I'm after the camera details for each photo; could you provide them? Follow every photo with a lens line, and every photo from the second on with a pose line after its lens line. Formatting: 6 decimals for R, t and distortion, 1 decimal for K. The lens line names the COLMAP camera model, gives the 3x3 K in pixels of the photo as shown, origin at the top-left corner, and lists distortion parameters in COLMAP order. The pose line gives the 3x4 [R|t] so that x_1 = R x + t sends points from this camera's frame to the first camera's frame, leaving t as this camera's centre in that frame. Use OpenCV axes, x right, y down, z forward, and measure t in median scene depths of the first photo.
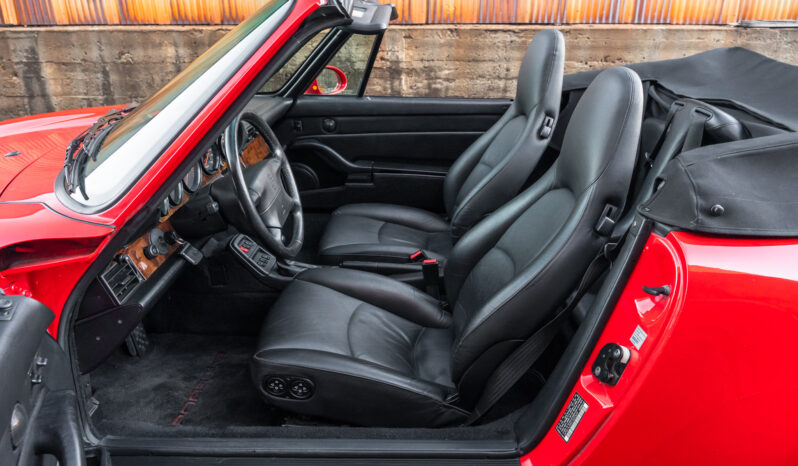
lens RADIAL K [[541.7, 0, 399.0], [0, 541.7, 233.0], [0, 0, 1]] dist [-0.080052, -0.000703]
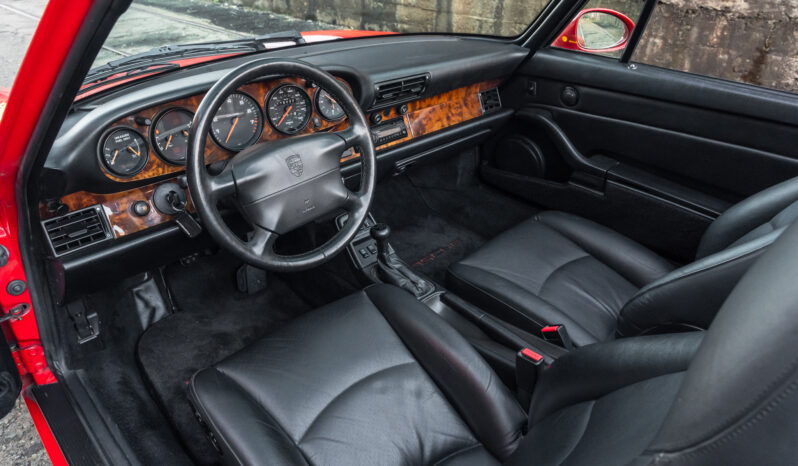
lens RADIAL K [[526.2, 0, 399.0], [0, 526.2, 233.0], [0, 0, 1]] dist [-0.006344, -0.003696]
pose [[0.683346, 0.342968, -0.644524, 0.220827], [-0.260738, 0.939220, 0.223340, -0.127716], [0.681948, 0.015433, 0.731238, 0.355141]]
